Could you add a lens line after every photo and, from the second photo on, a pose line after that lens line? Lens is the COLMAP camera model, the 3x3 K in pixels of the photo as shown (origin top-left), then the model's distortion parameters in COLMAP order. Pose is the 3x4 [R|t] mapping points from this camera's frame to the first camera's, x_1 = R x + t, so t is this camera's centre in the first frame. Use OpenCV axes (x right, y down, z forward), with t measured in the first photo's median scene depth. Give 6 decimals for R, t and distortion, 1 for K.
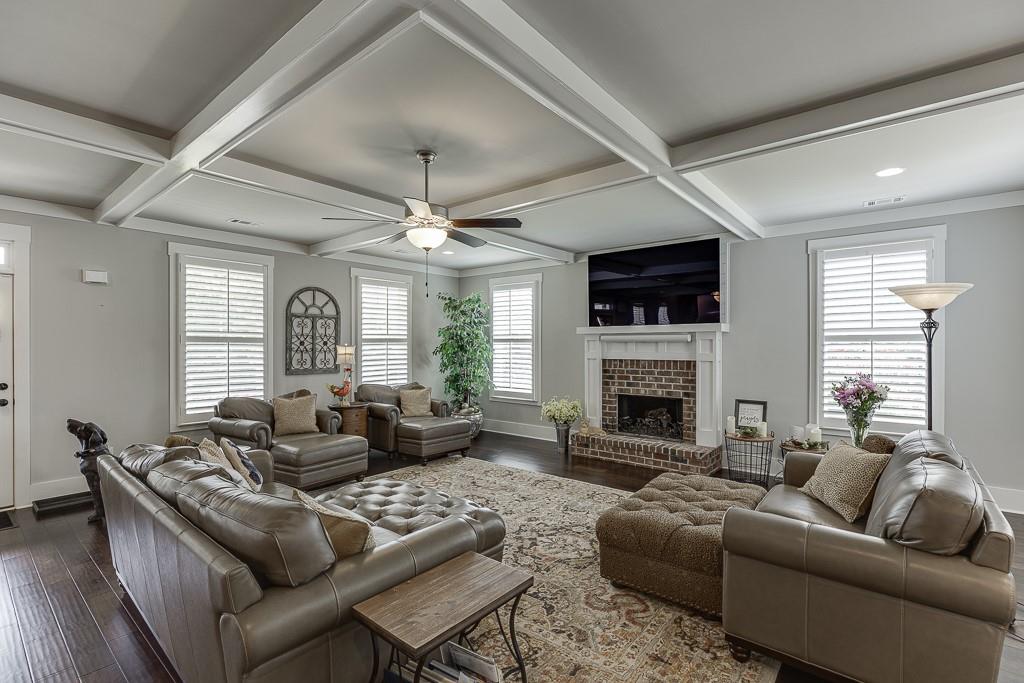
lens RADIAL K [[468.4, 0, 516.0], [0, 468.4, 349.5], [0, 0, 1]] dist [-0.002169, -0.000422]
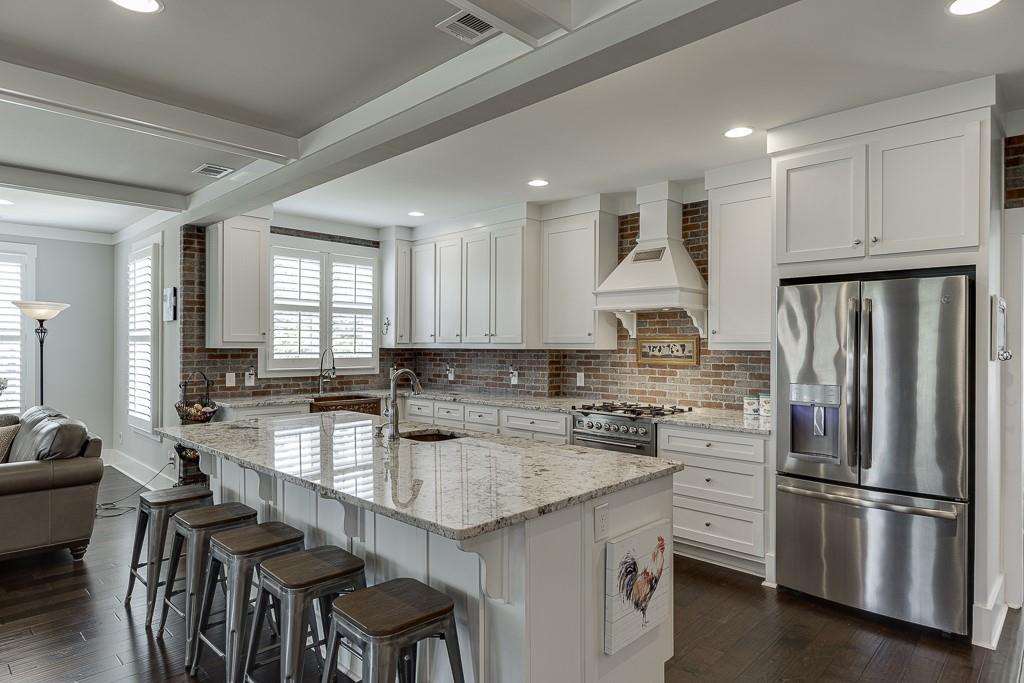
lens RADIAL K [[584.7, 0, 518.5], [0, 584.7, 343.8], [0, 0, 1]] dist [-0.006033, -0.000993]
pose [[0.086396, 0.001442, 0.996260, -0.371968], [0.006212, 0.999979, -0.001986, -0.000744], [-0.996242, 0.006360, 0.086385, -0.294113]]
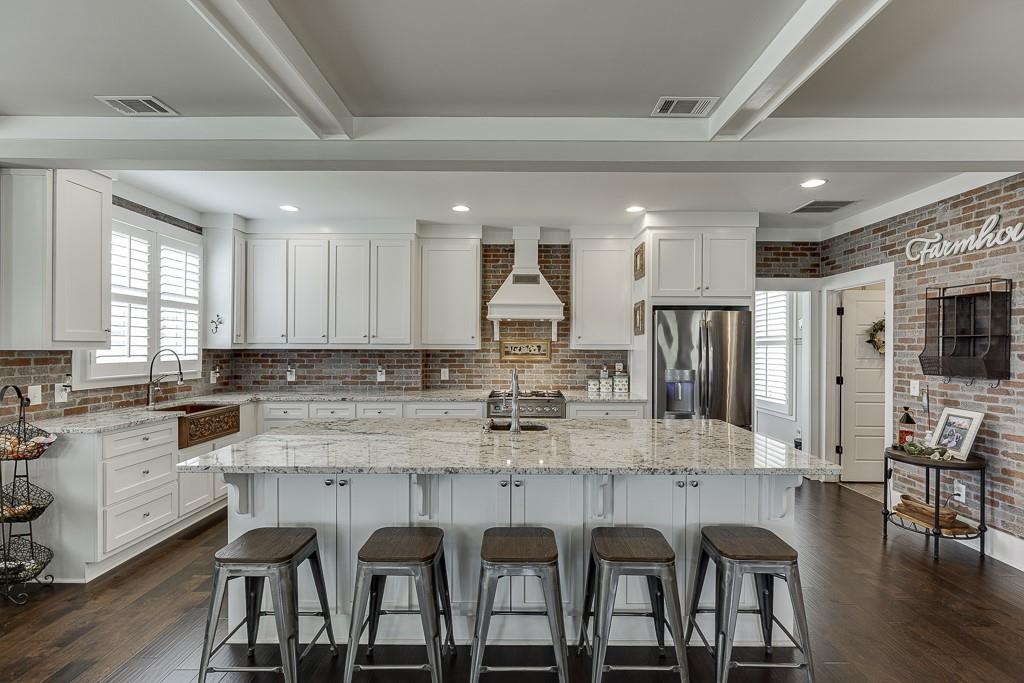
lens RADIAL K [[468.4, 0, 514.3], [0, 468.4, 343.6], [0, 0, 1]] dist [-0.002169, -0.000422]
pose [[-0.620058, 0.000628, 0.784556, -0.210295], [0.002458, 0.999996, 0.001142, -0.005138], [-0.784552, 0.002636, -0.620057, 0.178811]]
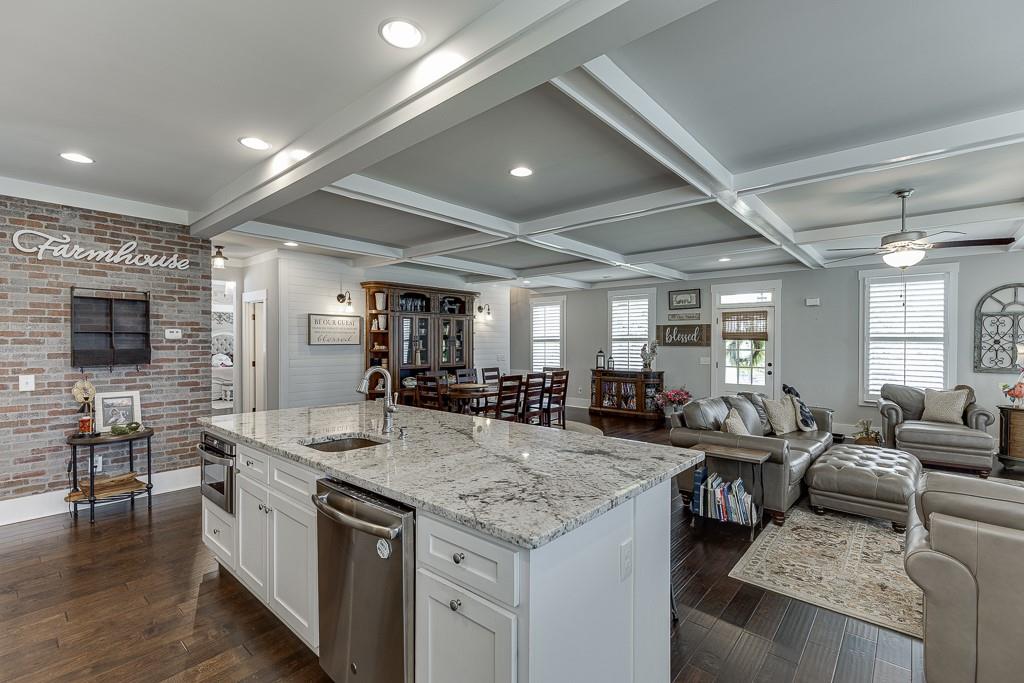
lens RADIAL K [[459.2, 0, 514.9], [0, 459.2, 344.1], [0, 0, 1]] dist [0.001233, 0.000194]
pose [[-0.035874, 0.003277, -0.999351, 0.622663], [-0.009853, 0.999945, 0.003632, -0.002530], [0.999308, 0.009977, -0.035840, 0.006683]]
